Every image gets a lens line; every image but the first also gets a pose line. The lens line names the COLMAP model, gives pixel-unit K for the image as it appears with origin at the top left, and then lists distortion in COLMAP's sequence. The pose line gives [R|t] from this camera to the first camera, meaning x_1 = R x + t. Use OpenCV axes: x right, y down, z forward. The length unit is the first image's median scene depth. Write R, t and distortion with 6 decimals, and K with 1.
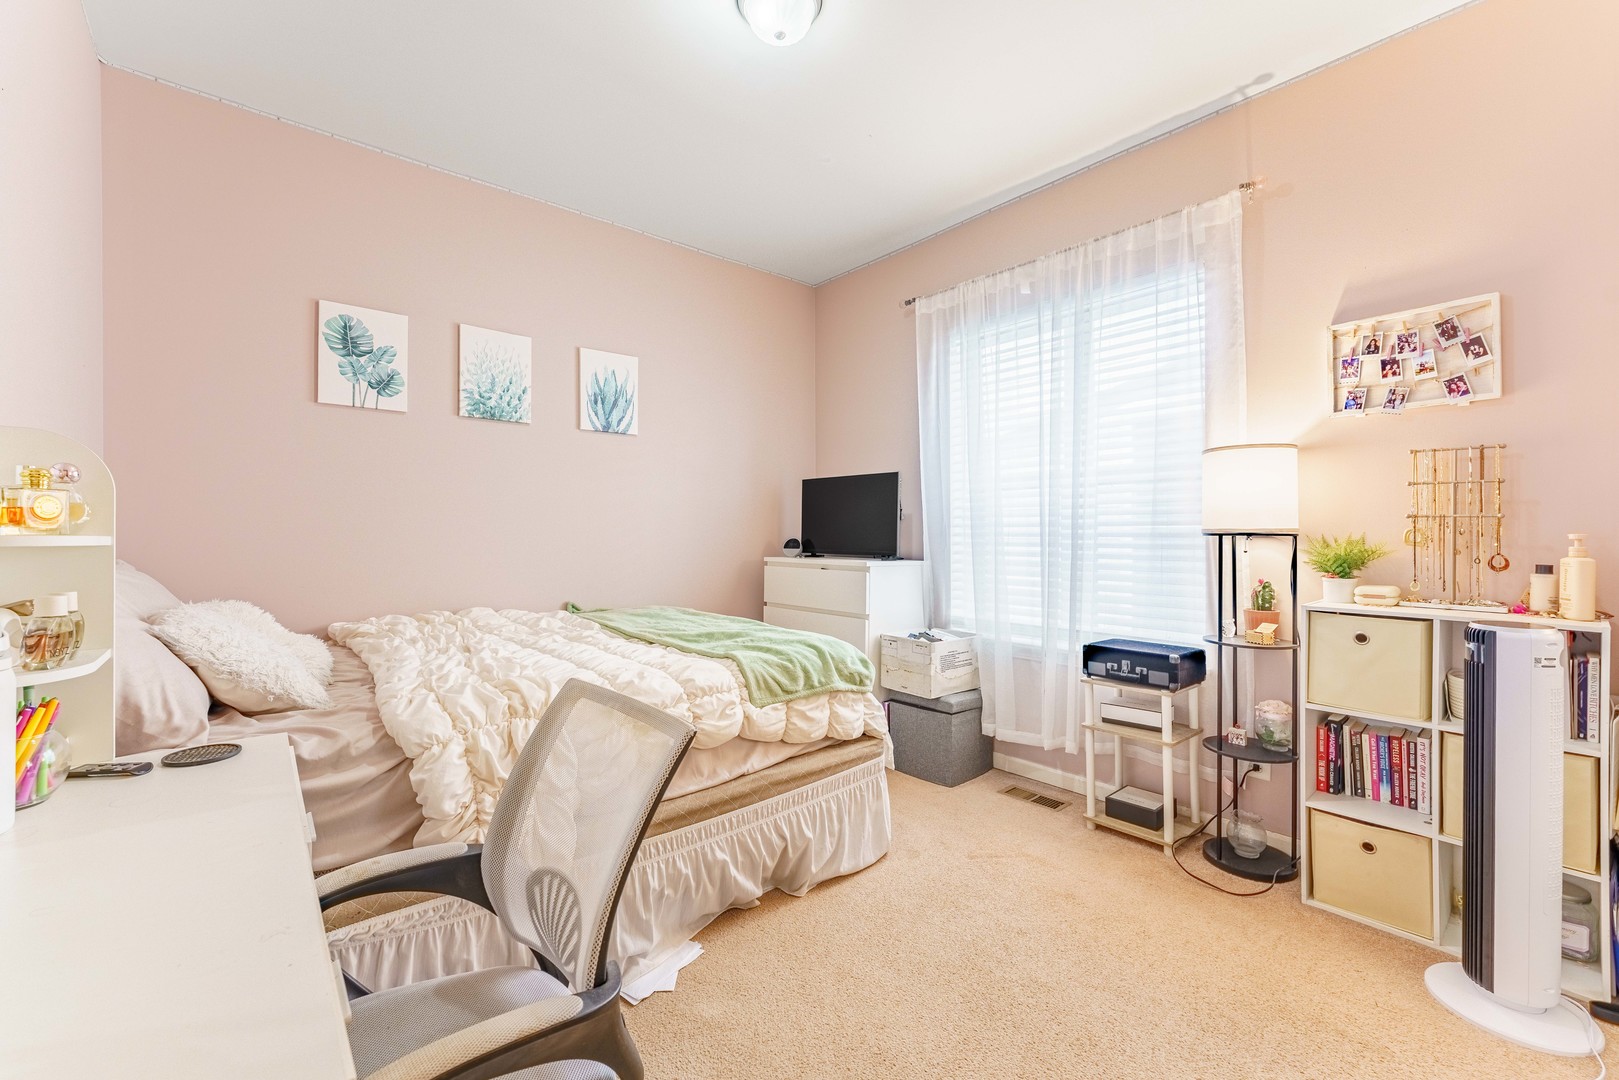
lens RADIAL K [[645.7, 0, 809.5], [0, 645.7, 540.0], [0, 0, 1]] dist [-0.001798, -0.000152]
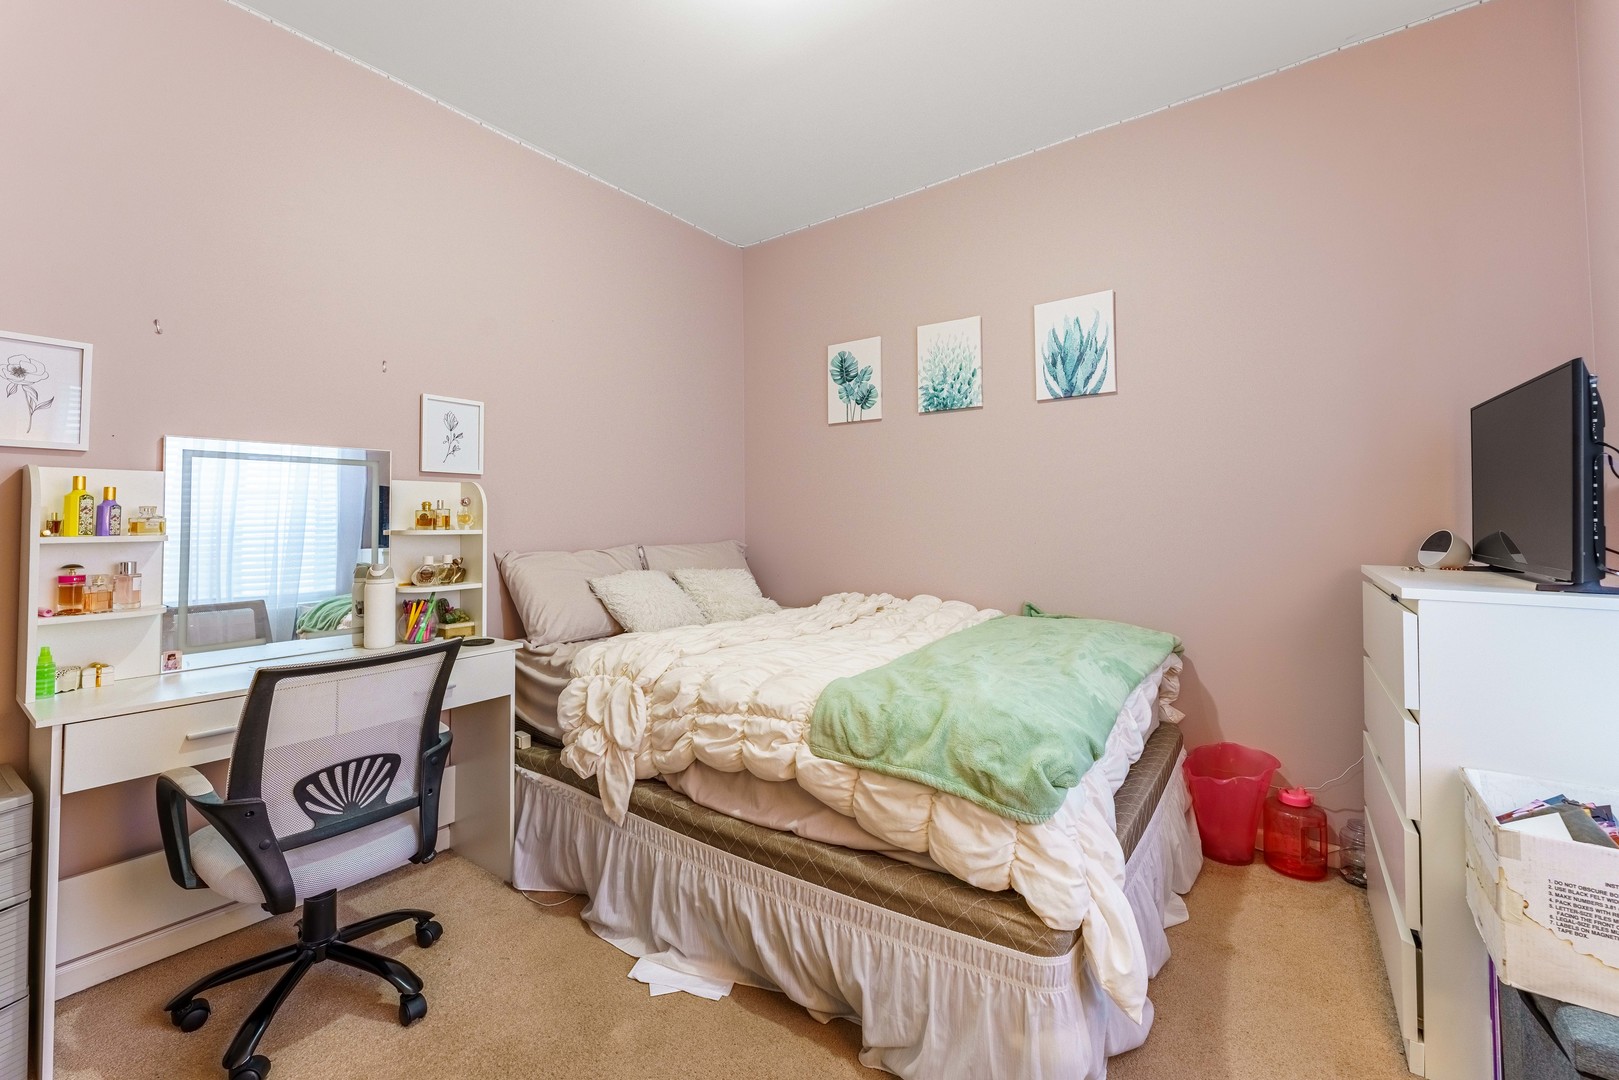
lens RADIAL K [[678.7, 0, 813.9], [0, 678.7, 500.8], [0, 0, 1]] dist [0.001586, -0.000184]
pose [[0.241251, -0.027782, -0.970065, 0.519939], [0.002256, 0.999603, -0.028067, -0.016612], [0.970460, 0.004583, 0.241218, 0.584687]]
